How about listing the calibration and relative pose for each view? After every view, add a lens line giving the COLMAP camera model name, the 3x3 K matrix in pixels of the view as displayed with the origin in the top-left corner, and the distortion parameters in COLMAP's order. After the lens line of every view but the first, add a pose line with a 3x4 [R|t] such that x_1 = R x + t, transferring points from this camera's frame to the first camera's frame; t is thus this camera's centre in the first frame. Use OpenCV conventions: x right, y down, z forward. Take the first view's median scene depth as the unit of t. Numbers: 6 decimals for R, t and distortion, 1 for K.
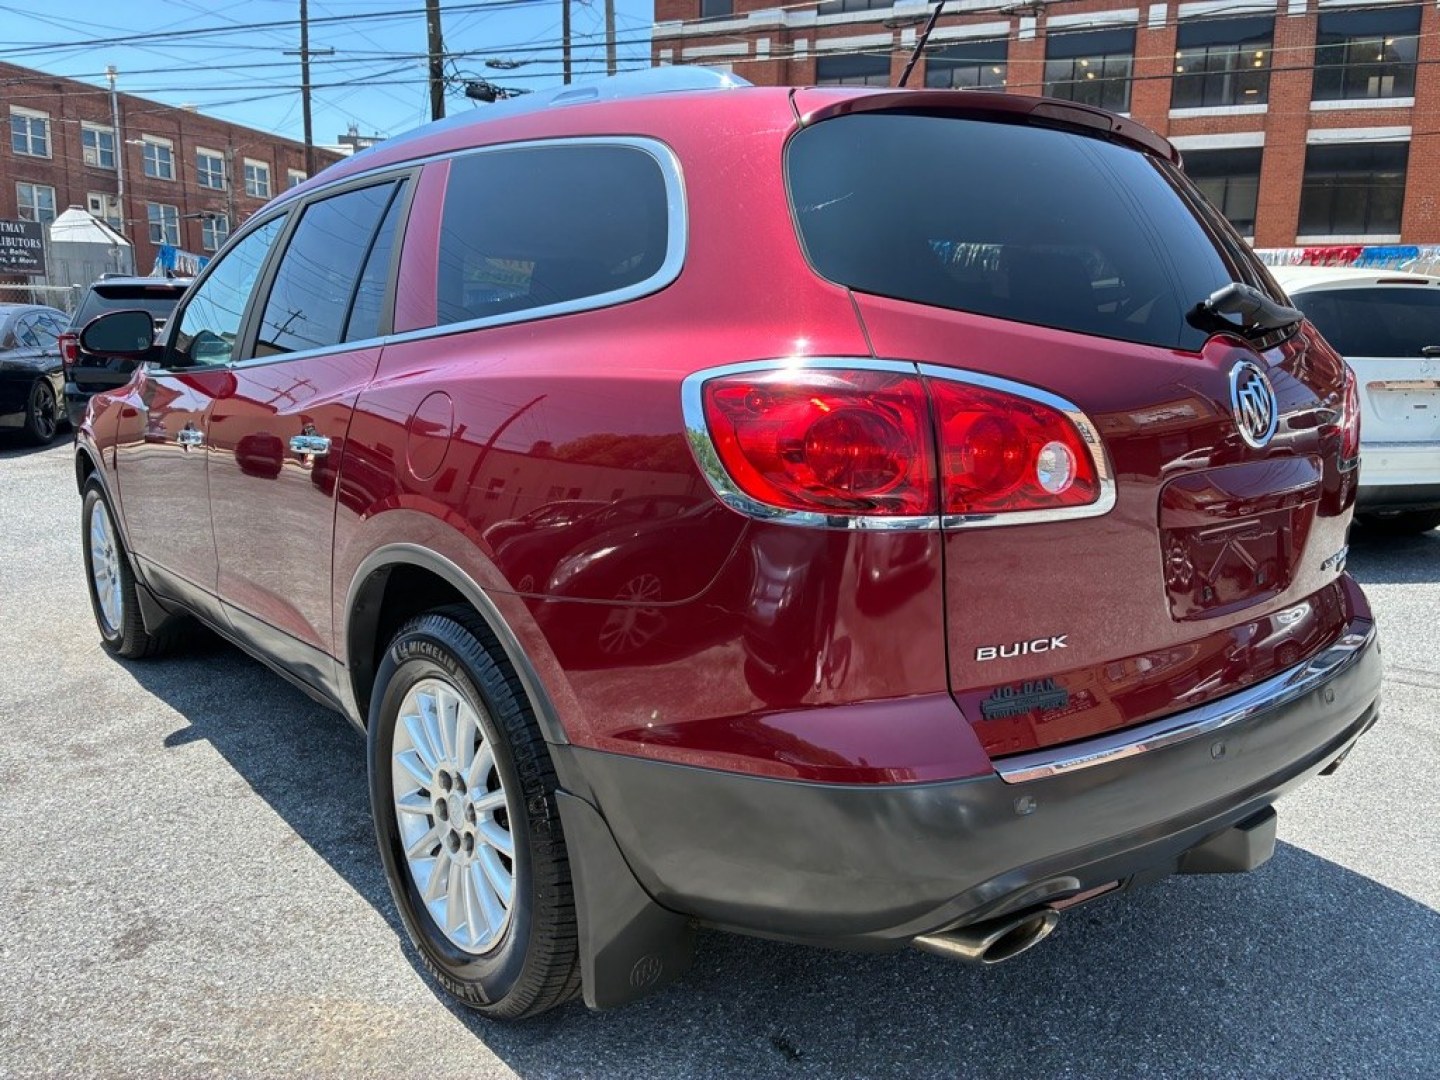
lens RADIAL K [[1084.5, 0, 728.6], [0, 1084.5, 509.8], [0, 0, 1]] dist [0.139590, -0.178868]
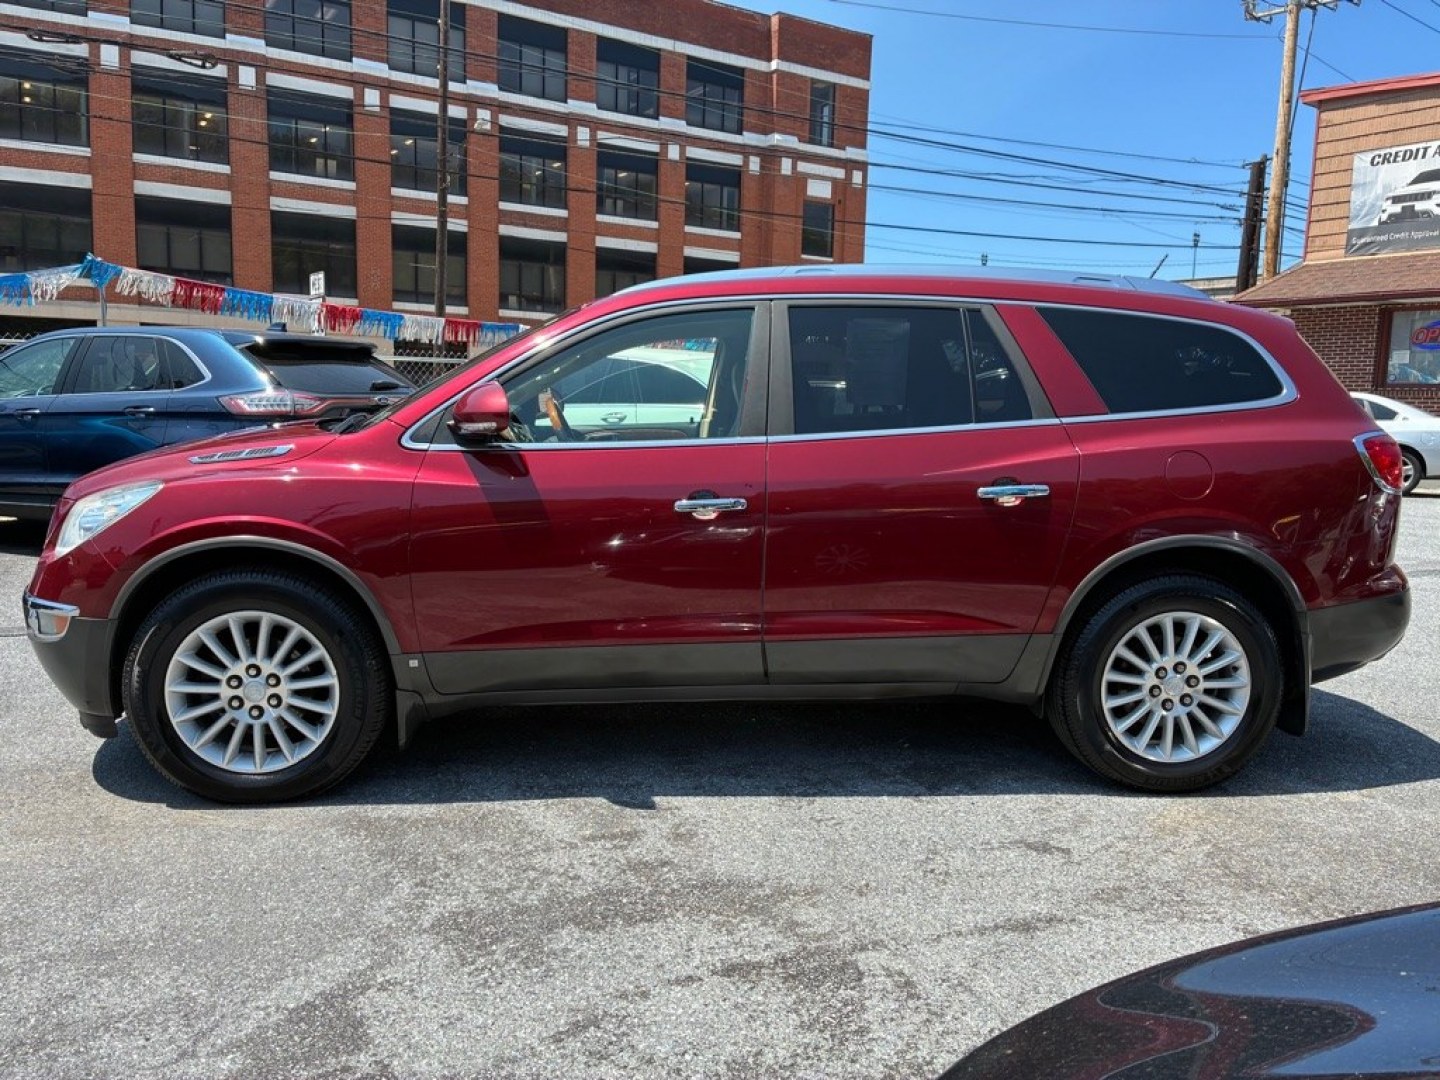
lens RADIAL K [[1084.5, 0, 728.6], [0, 1084.5, 509.8], [0, 0, 1]] dist [0.139590, -0.178868]
pose [[0.543378, -0.091584, 0.834478, -0.172346], [0.126492, 0.991615, 0.026463, -0.007914], [-0.829904, 0.091176, 0.550406, 0.055019]]
